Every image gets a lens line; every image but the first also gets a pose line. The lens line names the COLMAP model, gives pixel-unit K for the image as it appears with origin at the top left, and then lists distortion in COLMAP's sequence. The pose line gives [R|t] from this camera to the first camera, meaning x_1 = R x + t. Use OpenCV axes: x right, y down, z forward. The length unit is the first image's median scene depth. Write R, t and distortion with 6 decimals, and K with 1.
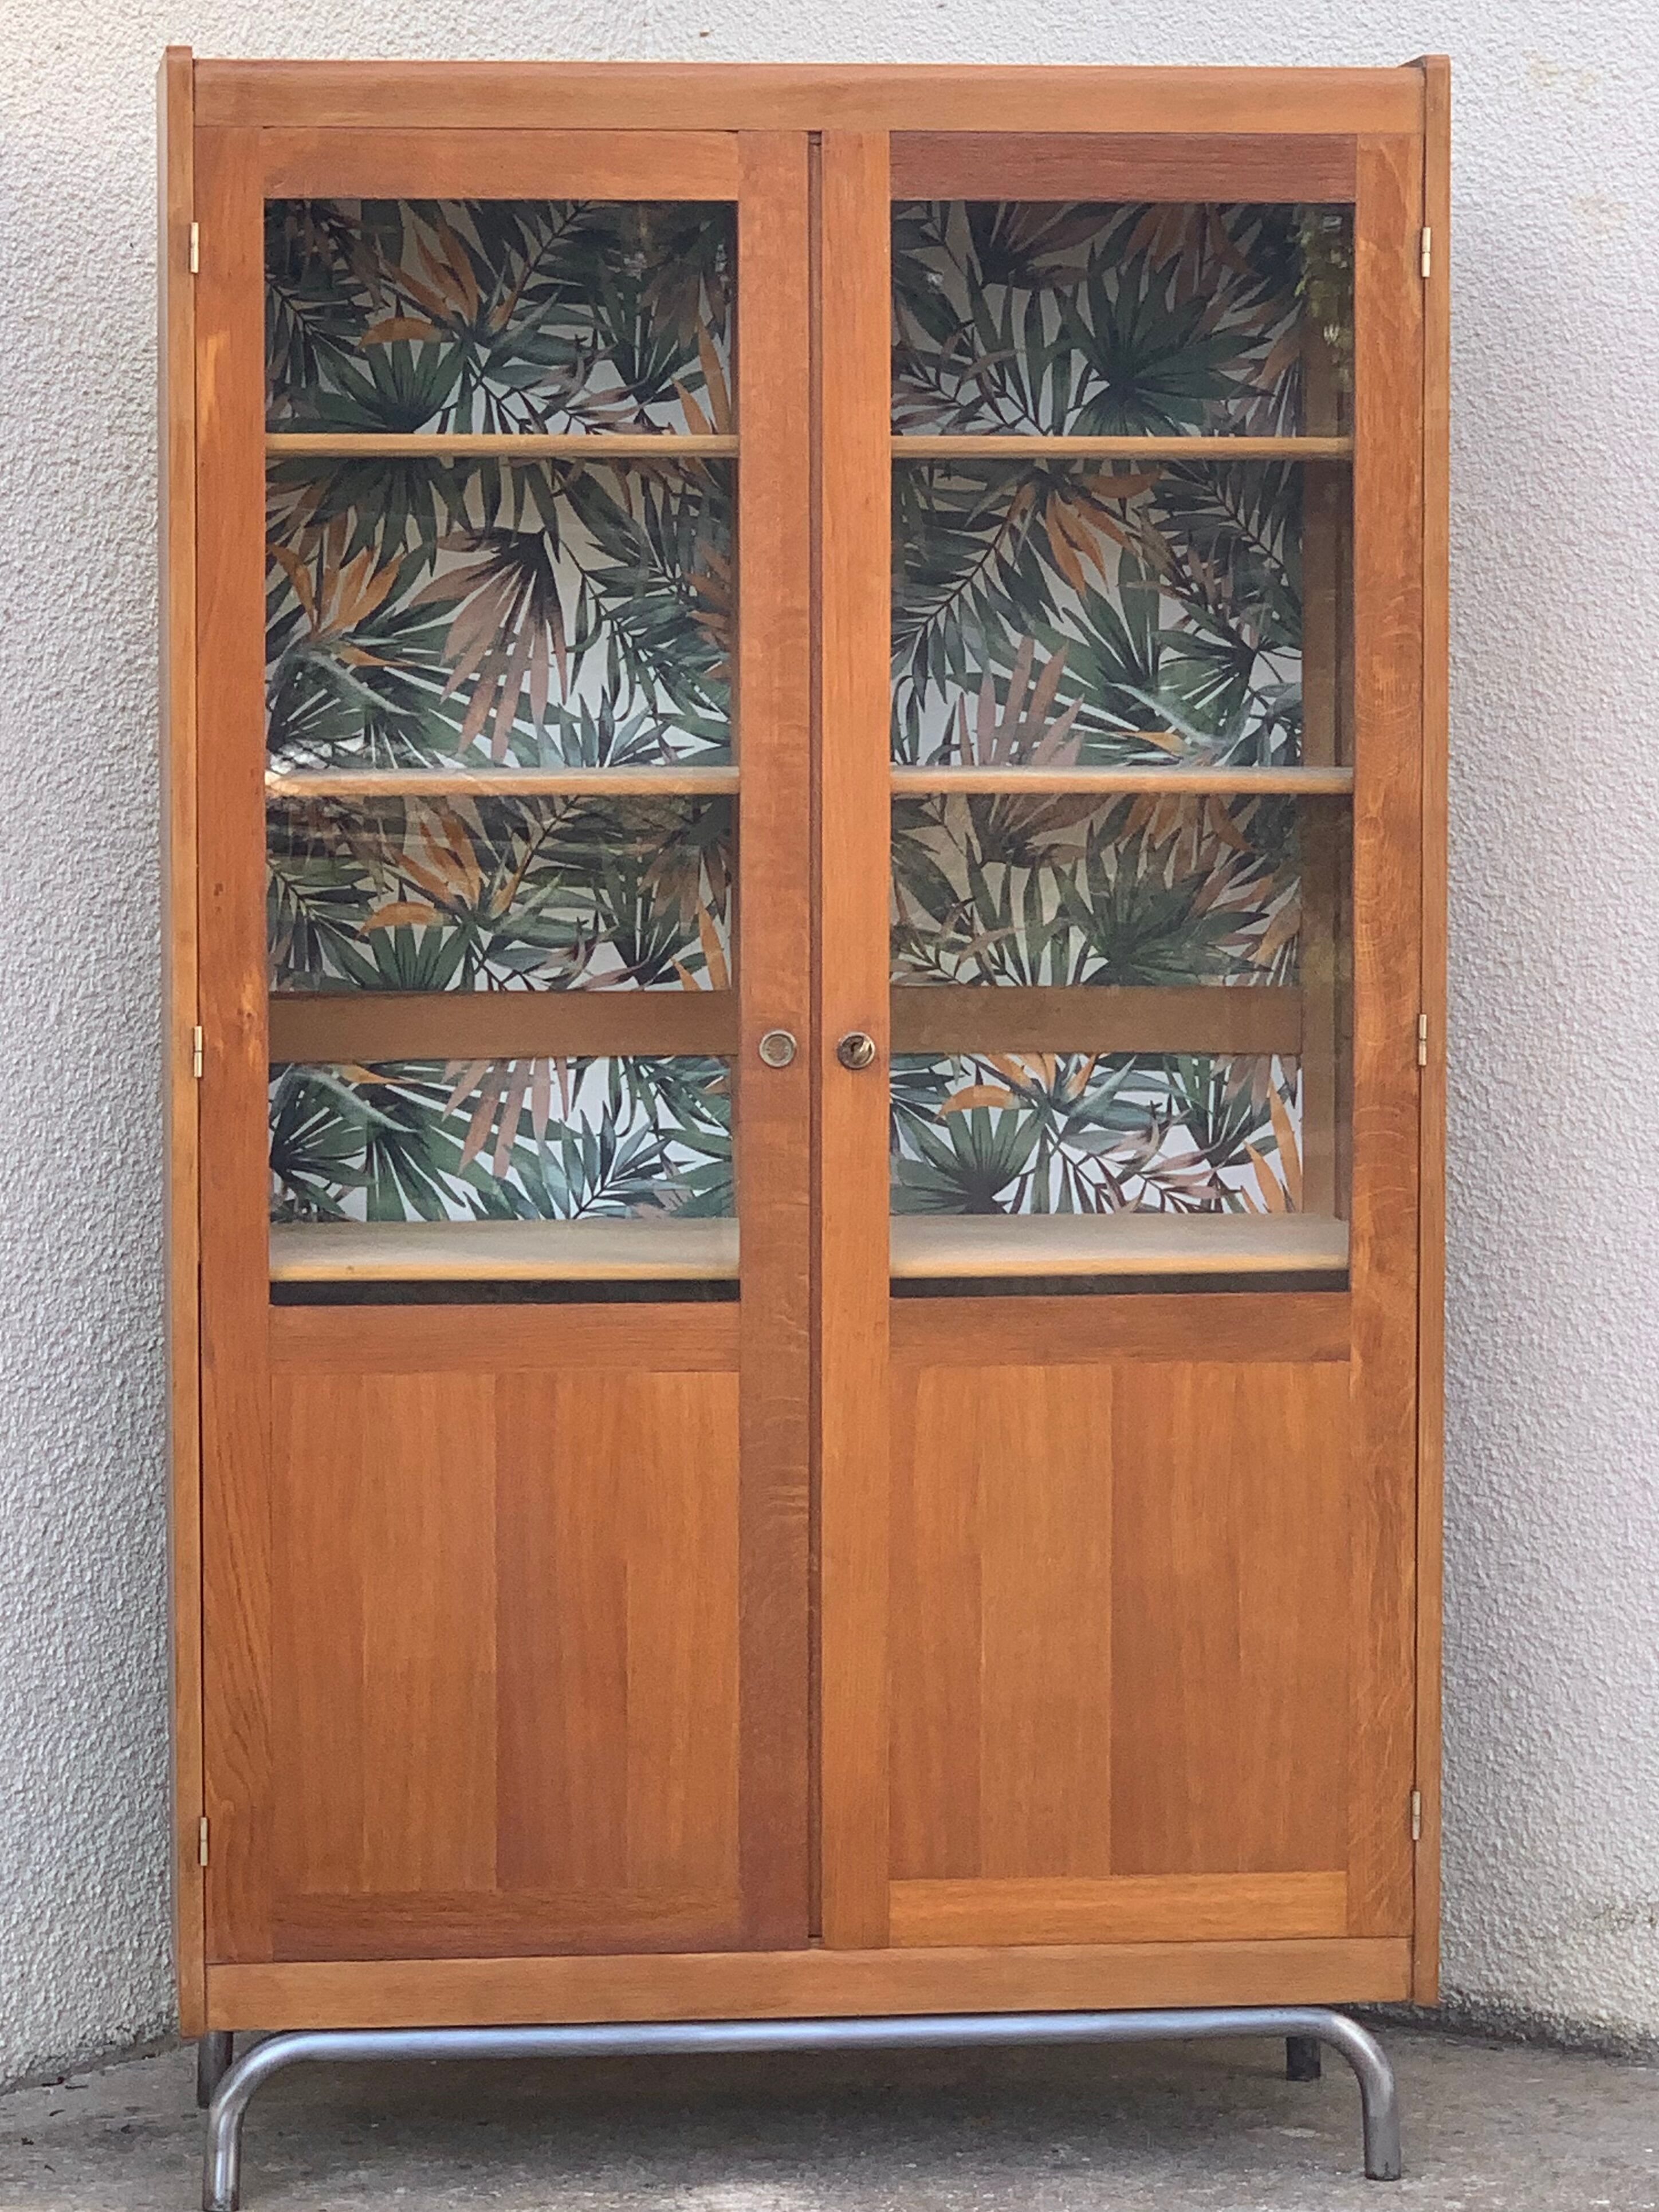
lens RADIAL K [[6622.2, 0, 829.5], [0, 6622.2, 1106.0], [0, 0, 1]] dist [-0.012227, -0.873891]
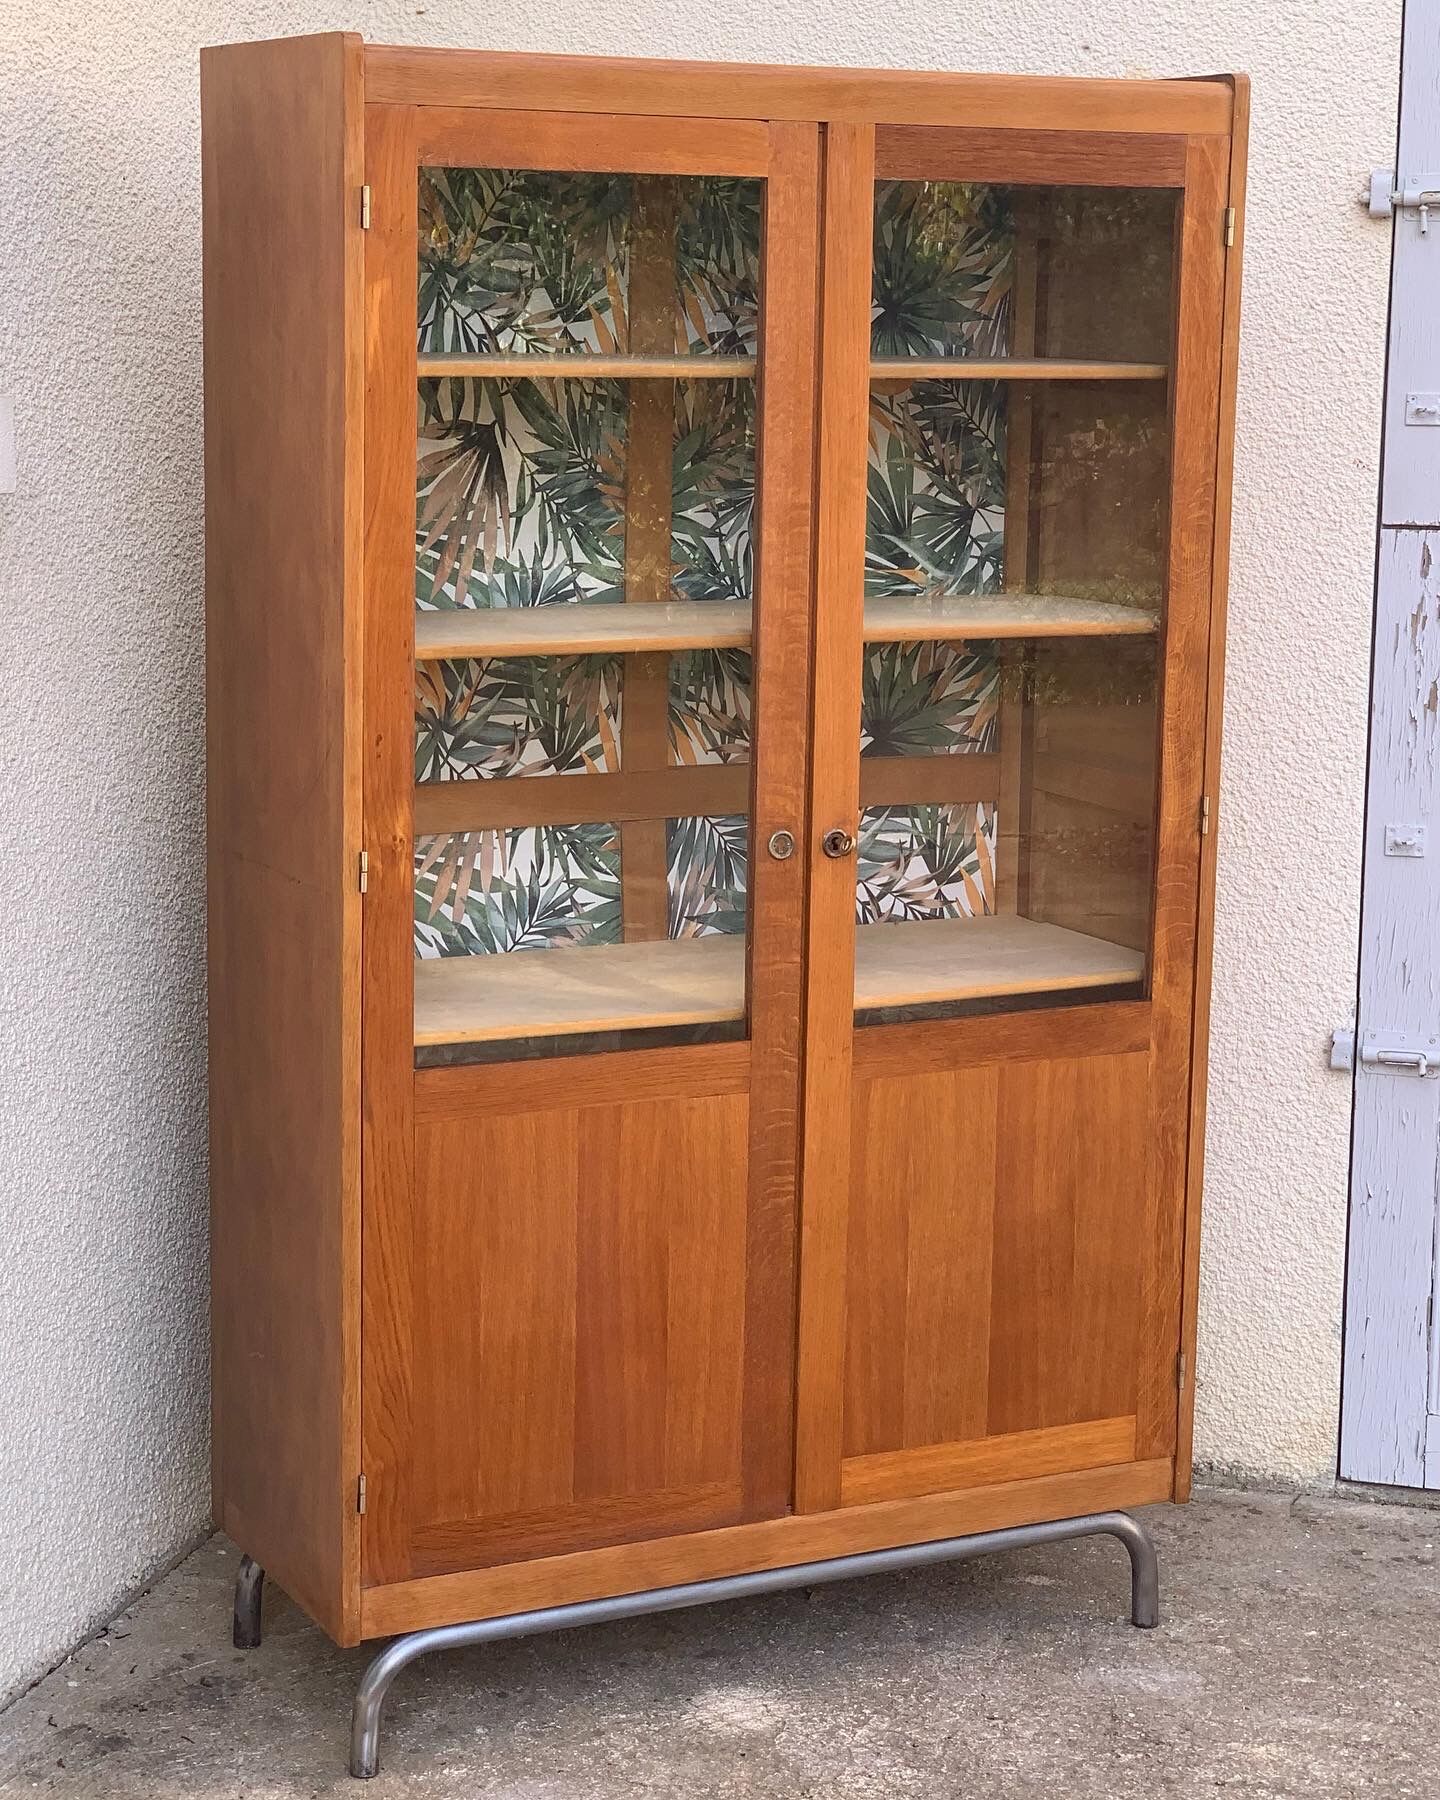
lens RADIAL K [[3466.2, 0, 711.6], [0, 3466.2, 883.0], [0, 0, 1]] dist [0.016570, 0.701652]
pose [[0.936537, -0.044760, 0.347699, -0.238870], [0.010050, 0.994836, 0.100998, -0.065057], [-0.350424, -0.091094, 0.932151, 0.349834]]
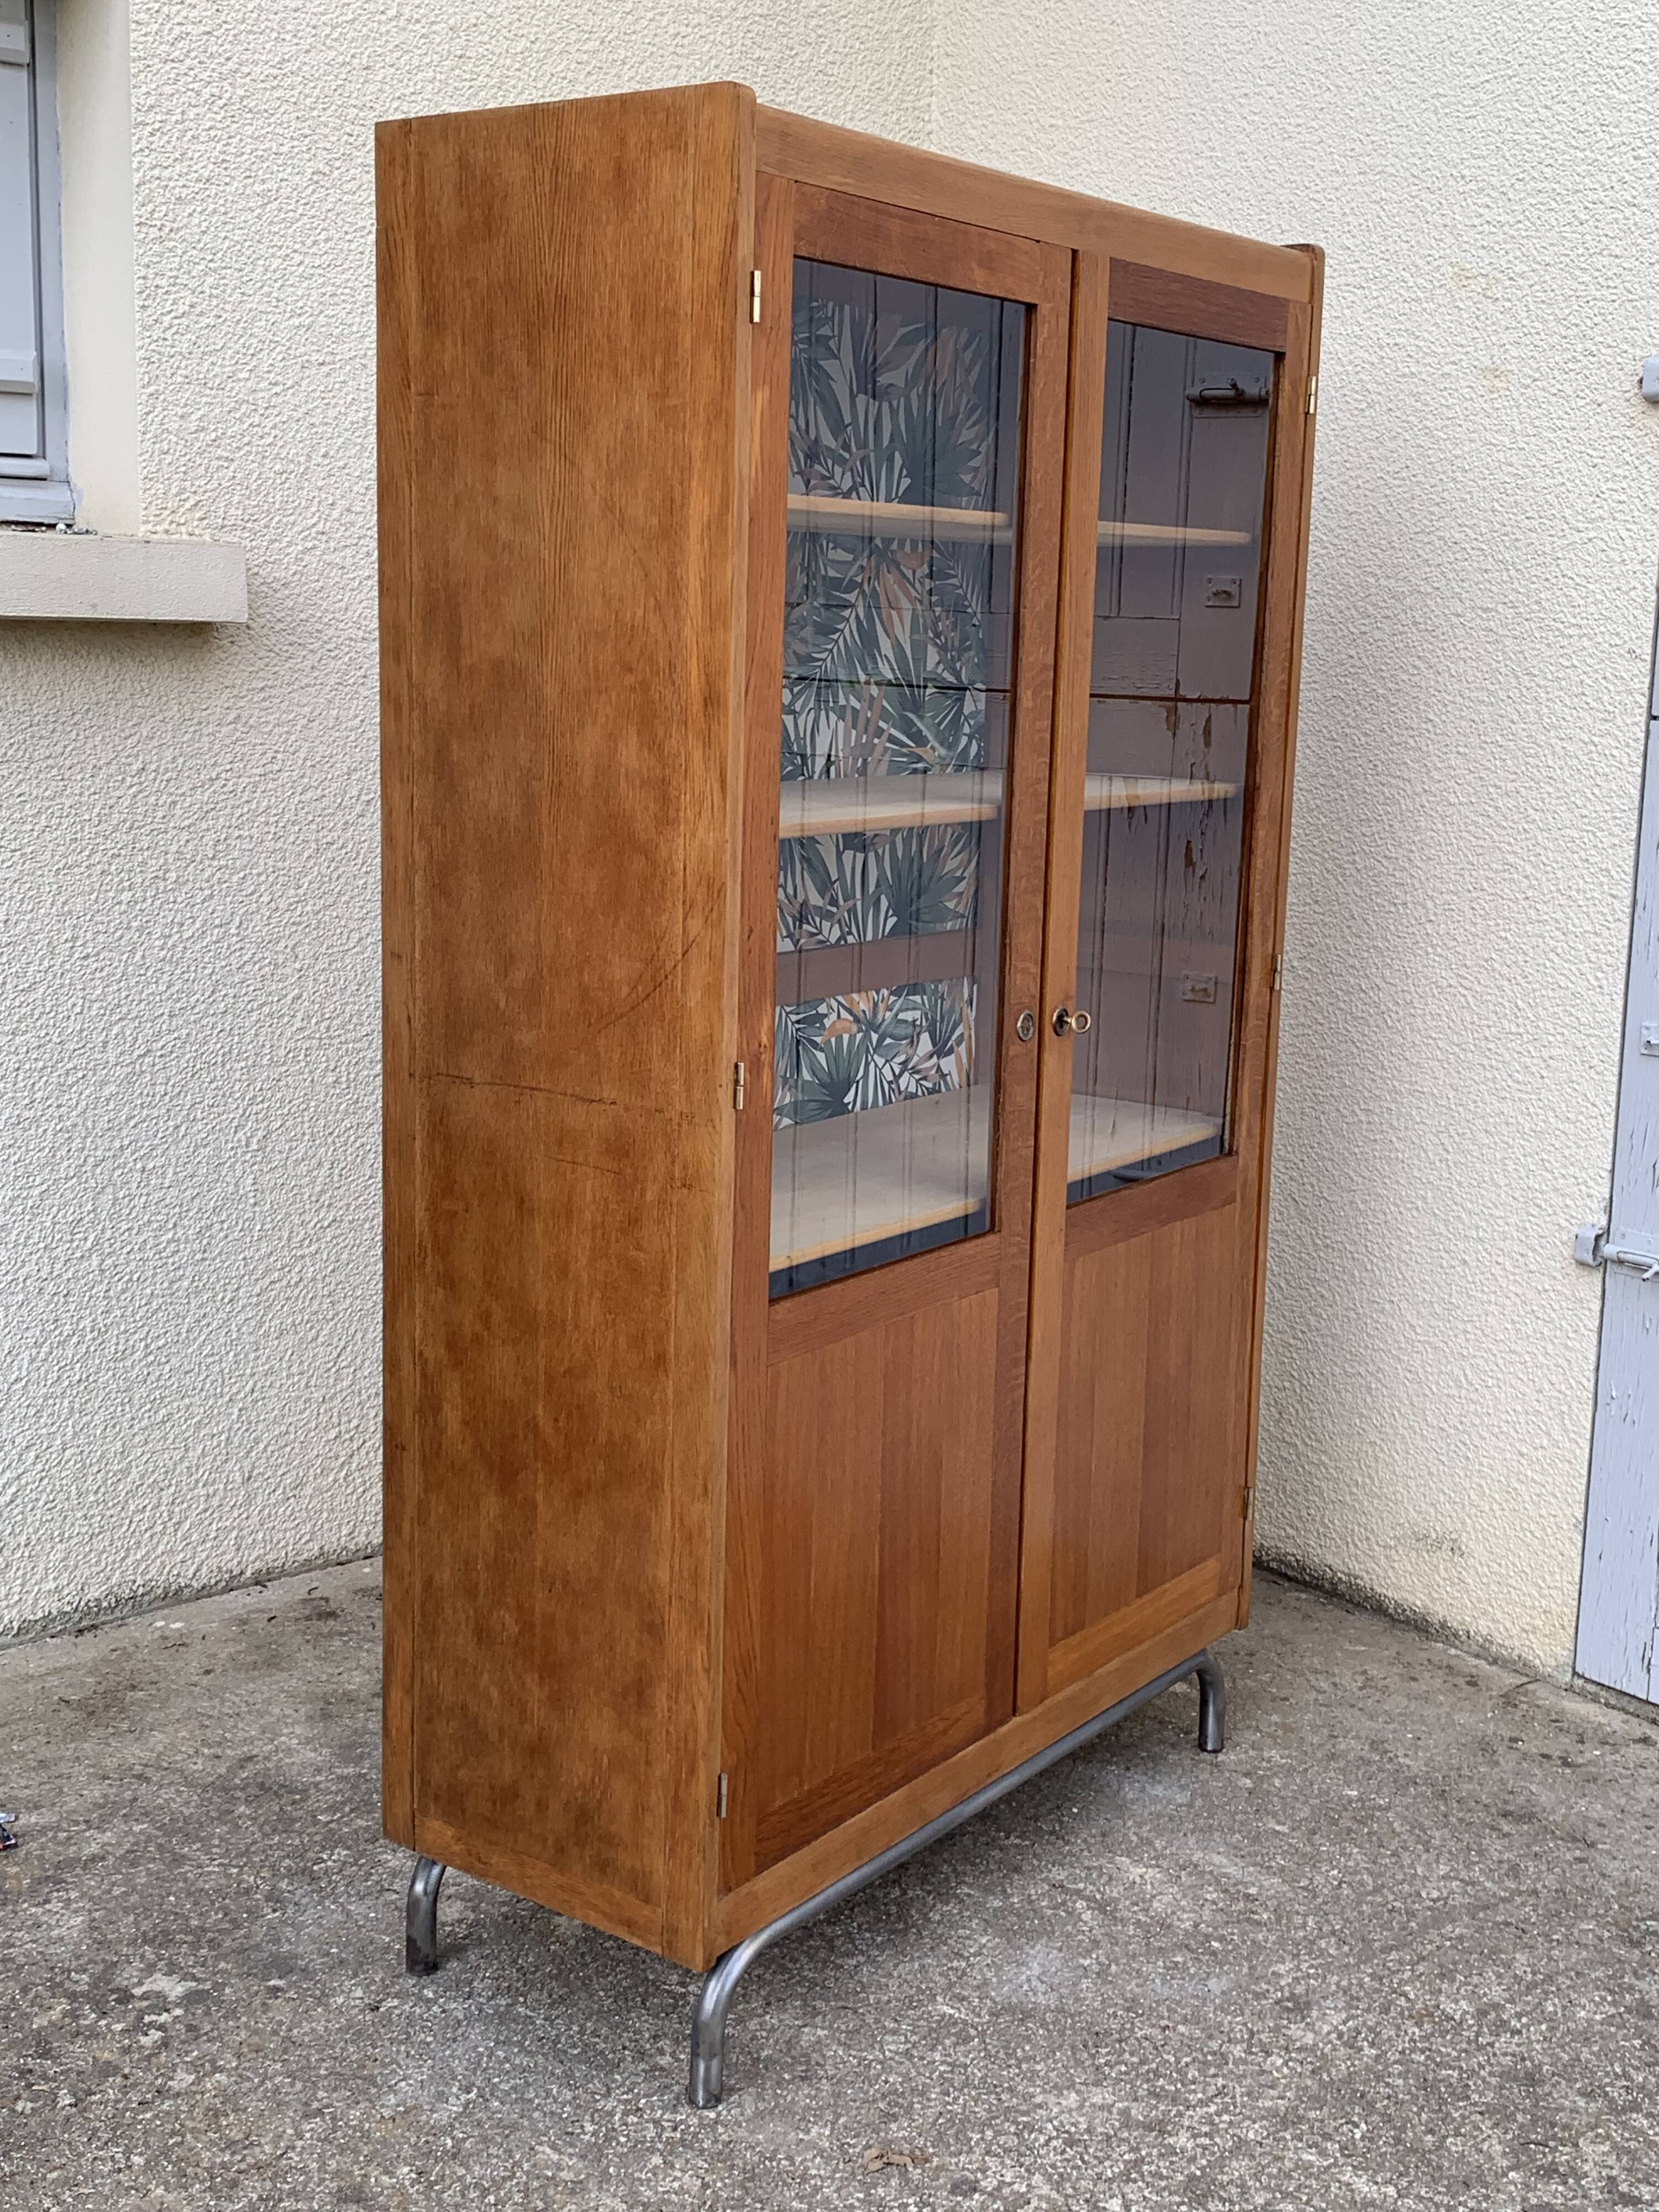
lens RADIAL K [[2552.4, 0, 831.3], [0, 2552.4, 1087.9], [0, 0, 1]] dist [0.188899, -0.581804]
pose [[0.970133, 0.068815, -0.232608, 0.120137], [-0.045085, 0.993360, 0.105841, -0.037101], [0.238347, -0.092193, 0.966794, 0.424010]]
